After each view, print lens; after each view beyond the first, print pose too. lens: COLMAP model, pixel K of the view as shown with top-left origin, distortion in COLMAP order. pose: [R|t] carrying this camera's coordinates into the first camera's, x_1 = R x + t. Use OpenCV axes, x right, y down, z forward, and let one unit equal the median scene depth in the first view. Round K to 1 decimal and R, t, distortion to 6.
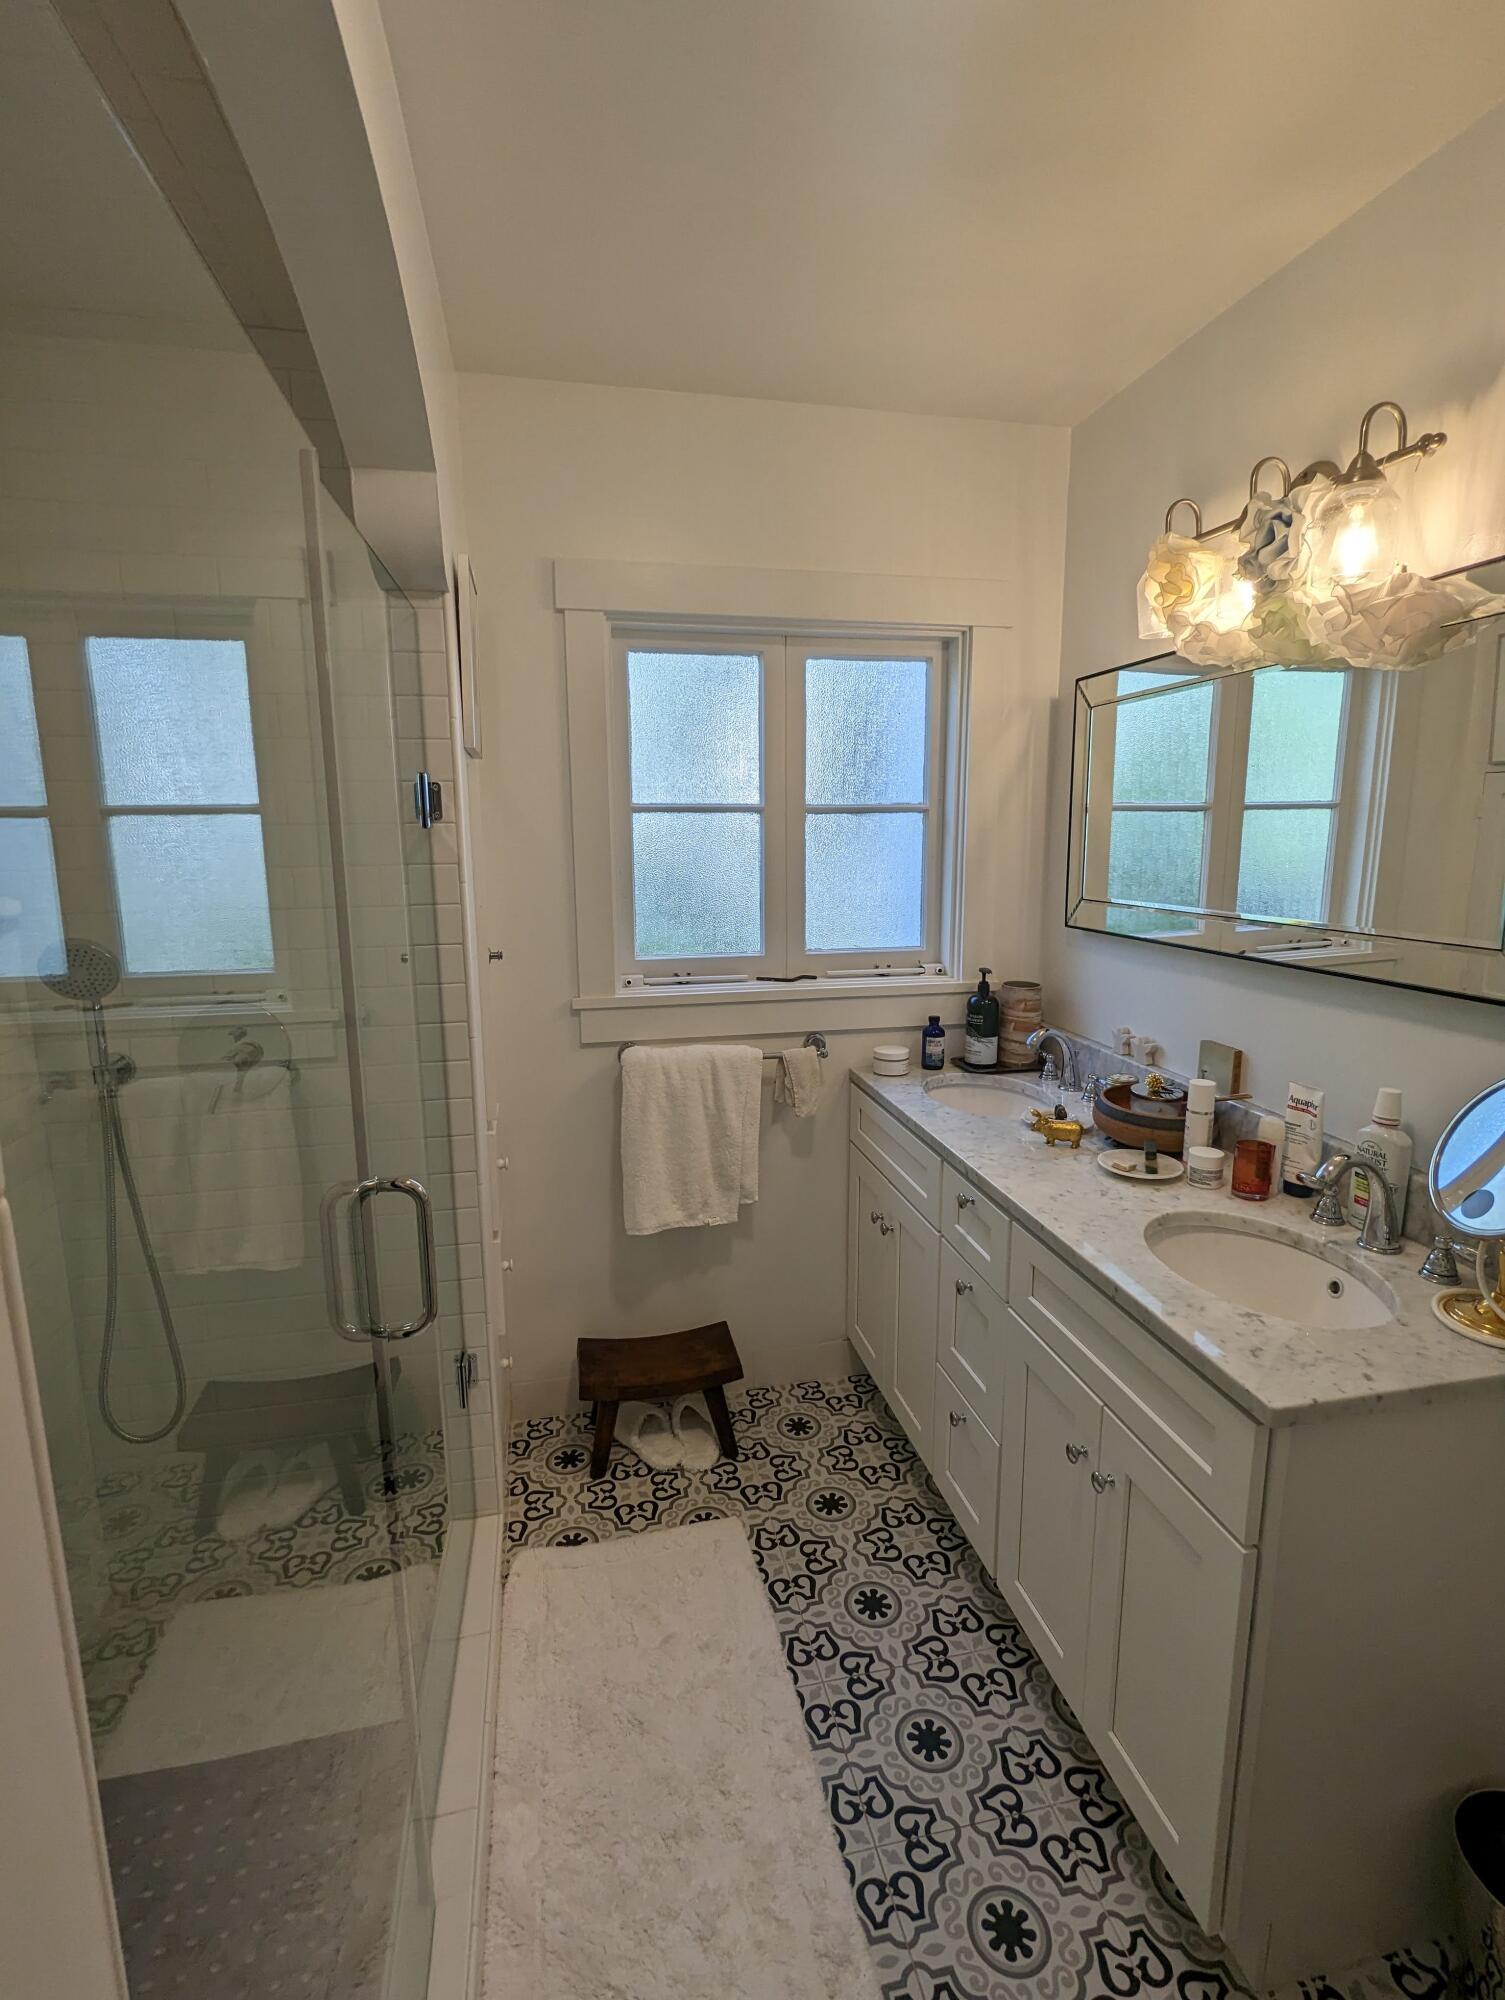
lens RADIAL K [[962.0, 0, 747.6], [0, 962.0, 1001.4], [0, 0, 1]] dist [-0.000165, 0.000378]
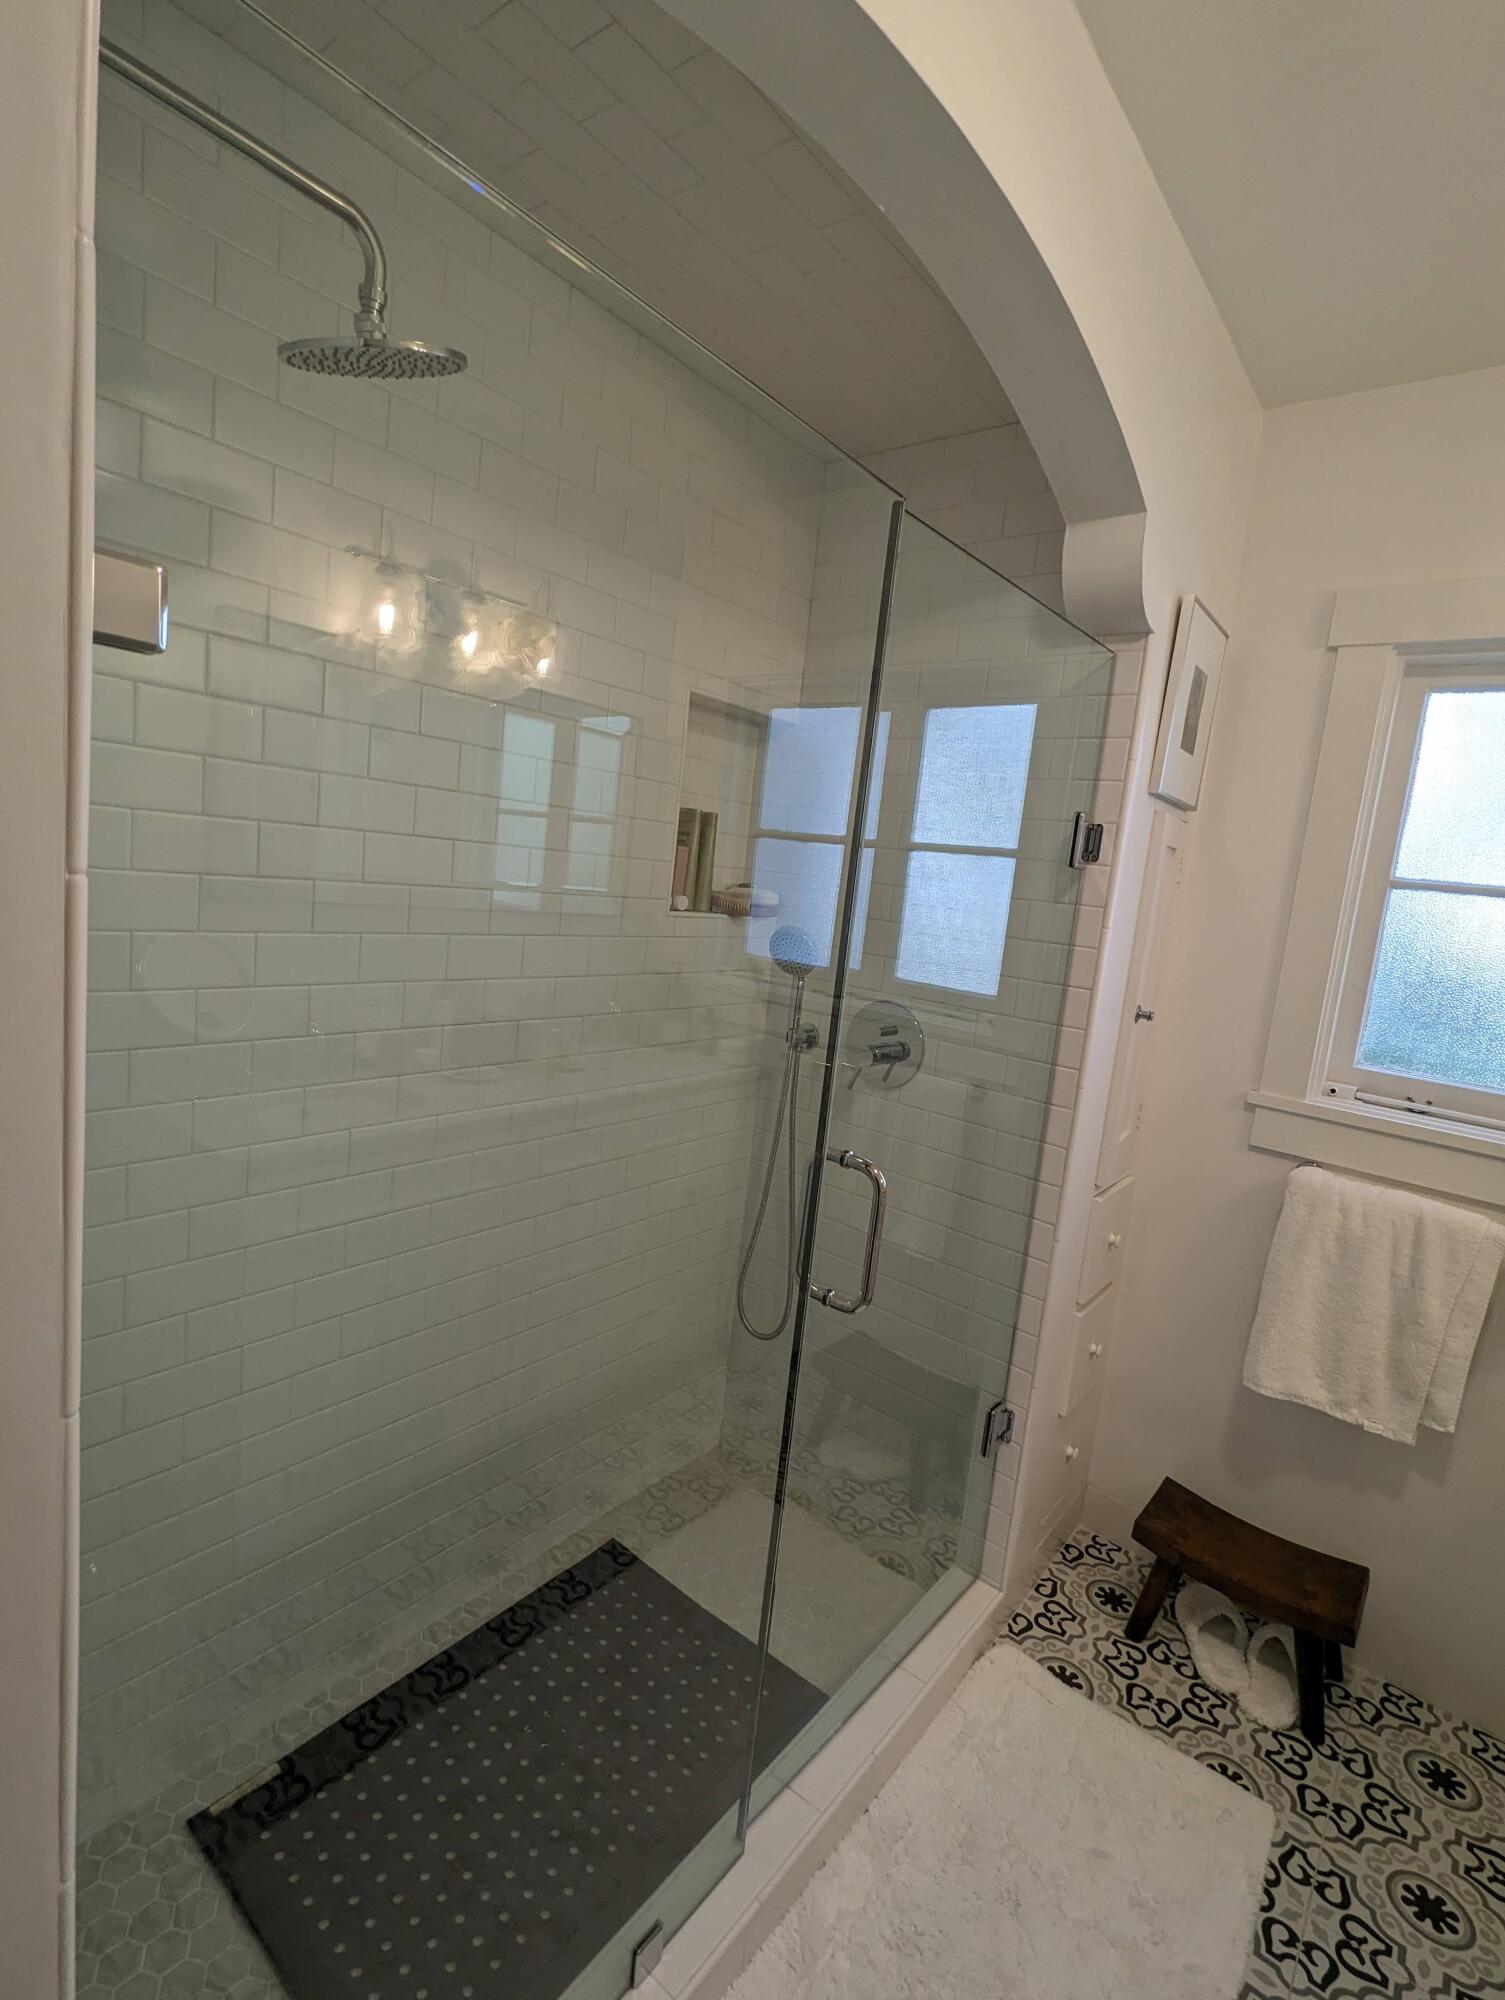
lens RADIAL K [[962.0, 0, 748.5], [0, 962.0, 996.3], [0, 0, 1]] dist [-0.000165, 0.000378]
pose [[0.625302, 0.184453, -0.758271, 0.175296], [-0.251562, 0.967439, 0.027885, 0.004508], [0.738725, 0.173316, 0.651343, 0.093081]]
